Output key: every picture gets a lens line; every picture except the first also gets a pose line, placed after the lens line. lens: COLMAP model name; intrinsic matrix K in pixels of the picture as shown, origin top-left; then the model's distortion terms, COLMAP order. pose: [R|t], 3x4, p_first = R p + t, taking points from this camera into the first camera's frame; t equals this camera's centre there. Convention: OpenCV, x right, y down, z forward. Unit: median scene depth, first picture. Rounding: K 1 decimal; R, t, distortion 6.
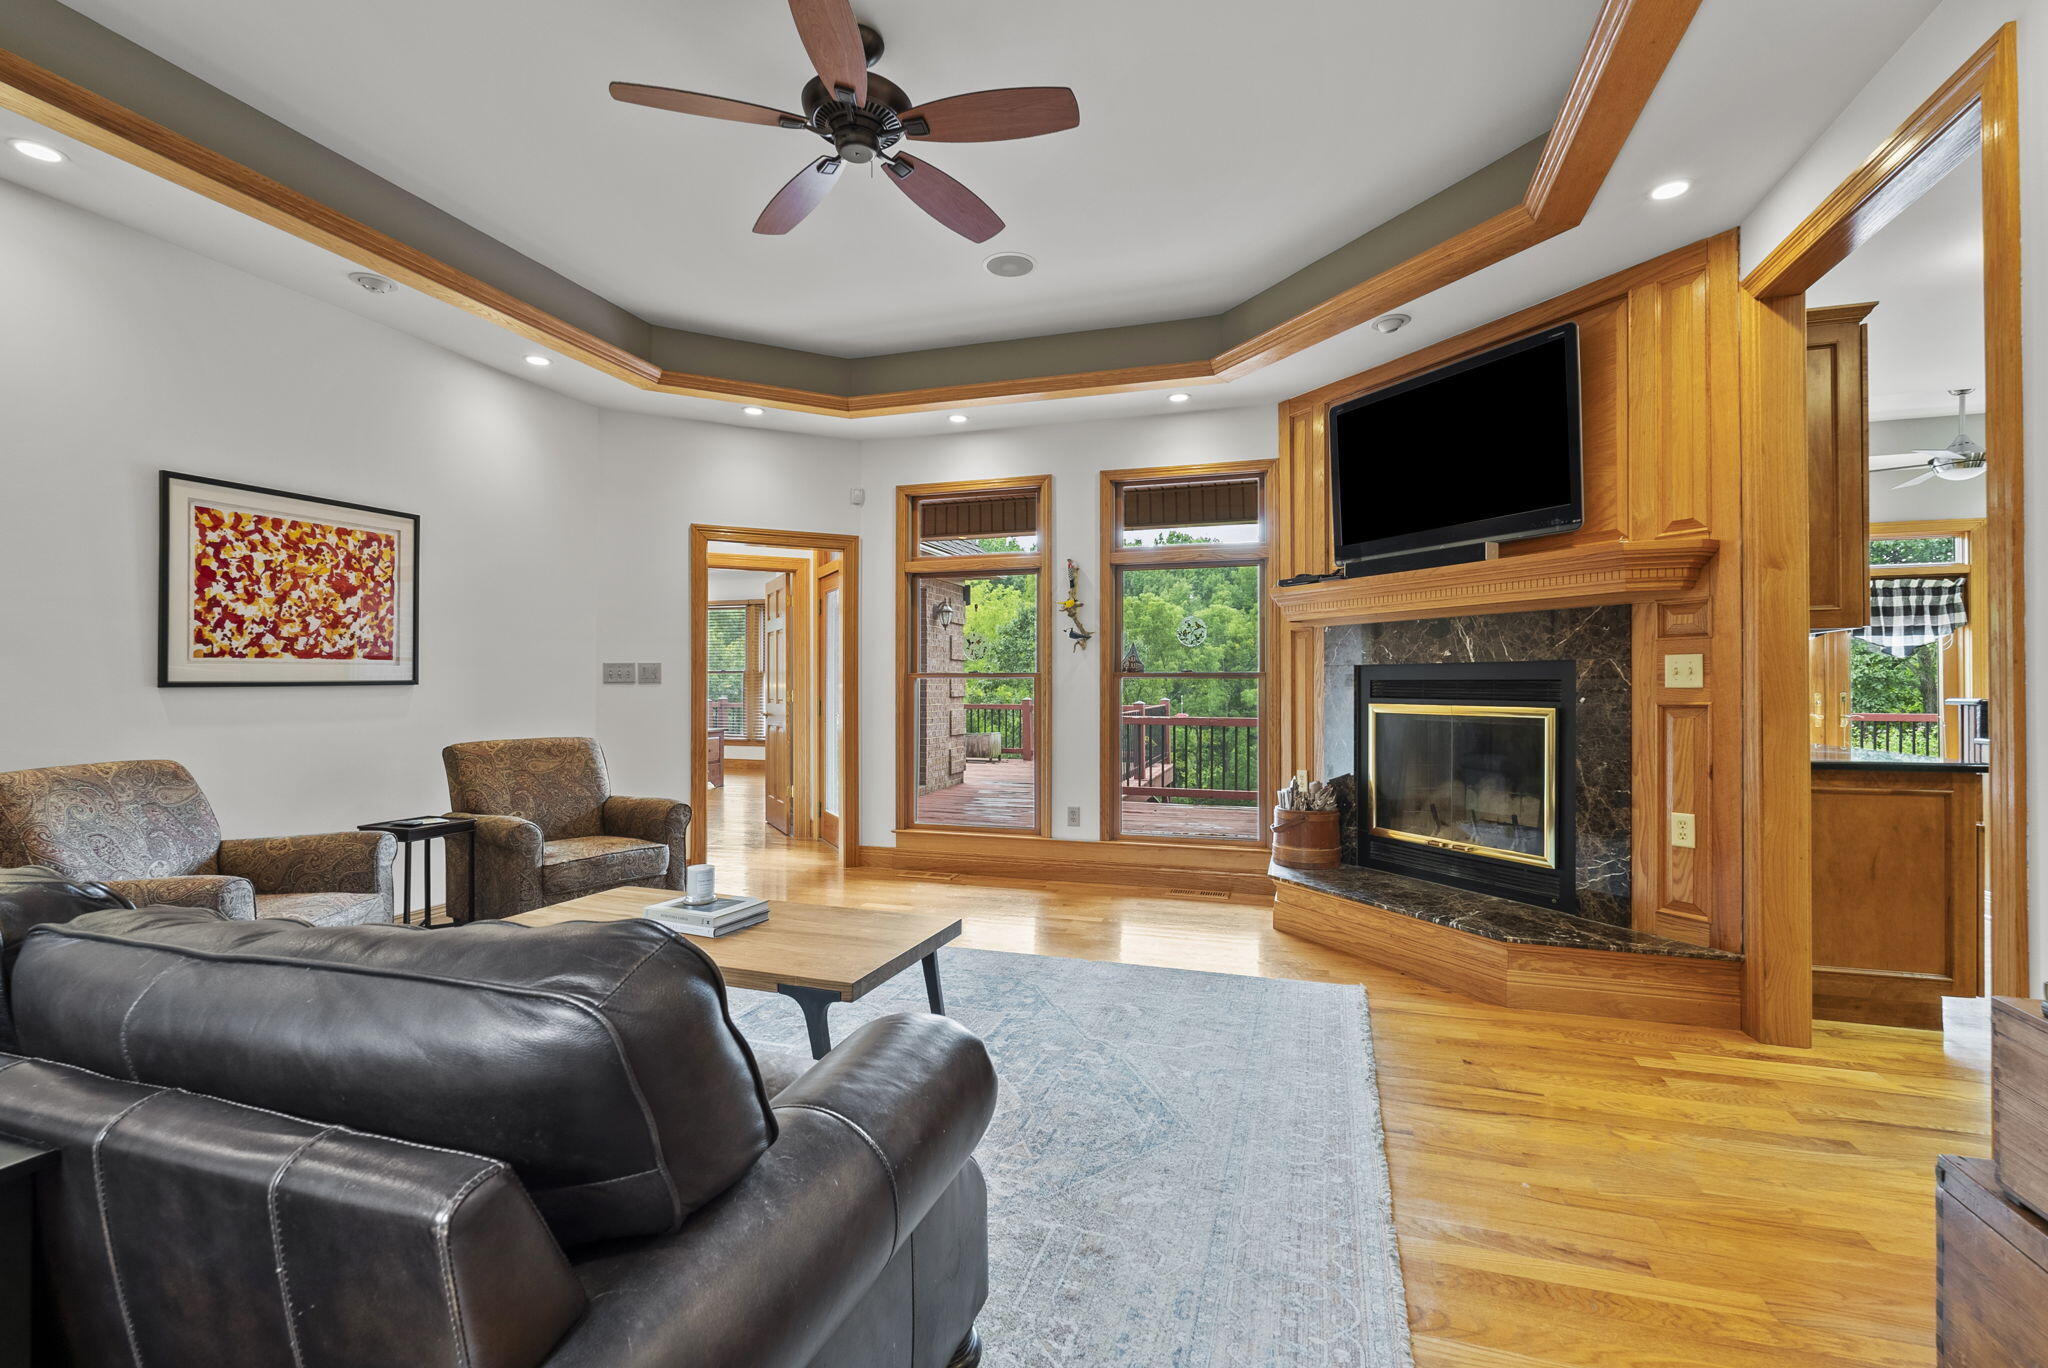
lens RADIAL K [[889.8, 0, 1012.4], [0, 889.8, 683.5], [0, 0, 1]] dist [-0.003791, -0.000199]
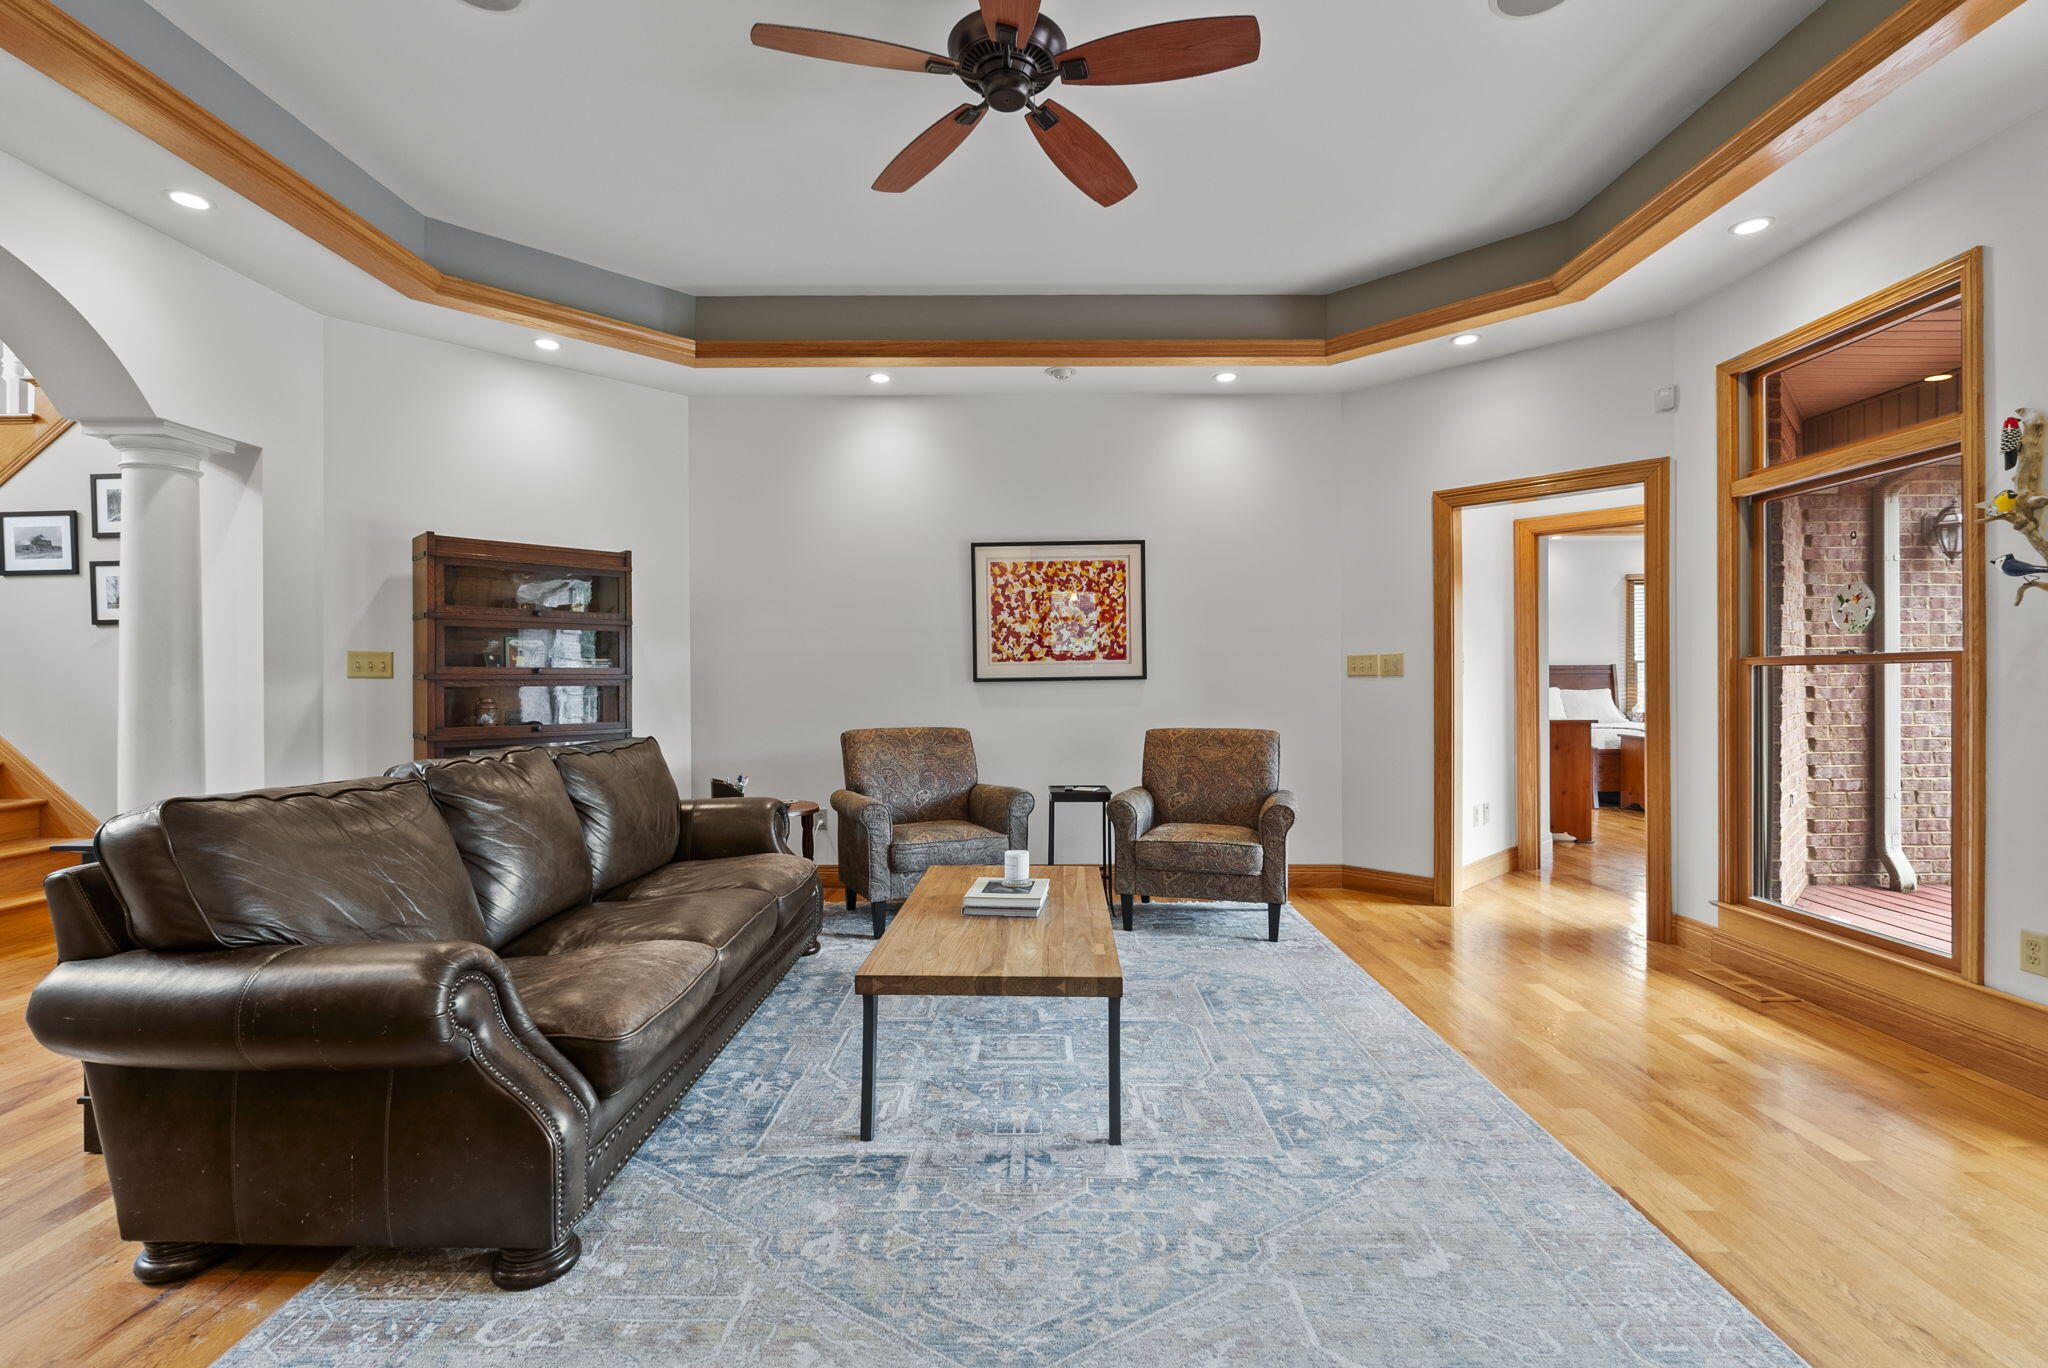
lens RADIAL K [[889.8, 0, 1012.4], [0, 889.8, 683.5], [0, 0, 1]] dist [-0.003791, -0.000199]
pose [[0.328369, 0.001322, -0.944549, 0.483443], [0.007006, 0.999968, 0.003835, 0.001380], [0.944524, -0.007877, 0.328349, 0.487093]]
